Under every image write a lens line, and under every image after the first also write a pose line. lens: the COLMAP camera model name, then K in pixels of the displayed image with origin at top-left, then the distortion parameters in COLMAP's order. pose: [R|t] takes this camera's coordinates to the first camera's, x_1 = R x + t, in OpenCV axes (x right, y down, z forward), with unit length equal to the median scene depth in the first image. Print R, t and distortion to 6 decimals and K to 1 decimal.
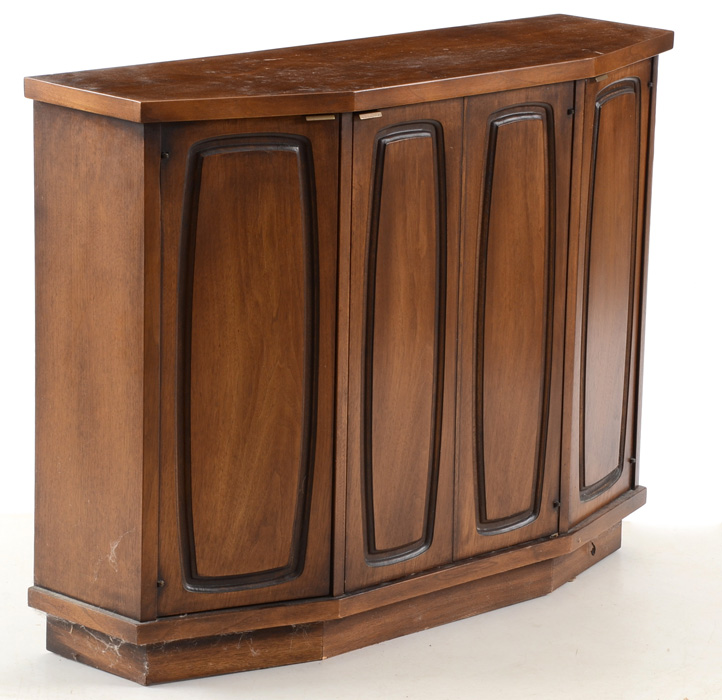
lens RADIAL K [[3345.2, 0, 412.6], [0, 3345.2, 348.7], [0, 0, 1]] dist [0.727829, 0.000000]
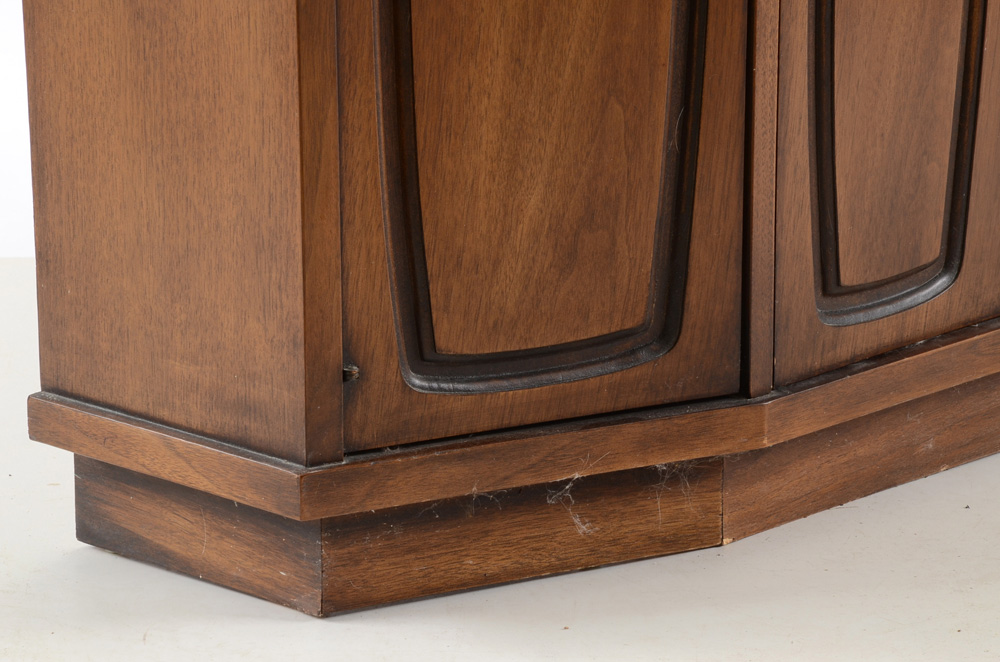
lens RADIAL K [[4111.1, 0, 500.5], [0, 4111.1, 336.6], [0, 0, 1]] dist [1.369351, 0.000000]
pose [[0.999436, -0.033355, 0.003917, -0.057319], [0.033163, 0.998578, 0.041730, 0.043996], [-0.005304, -0.041577, 0.999121, 0.486745]]
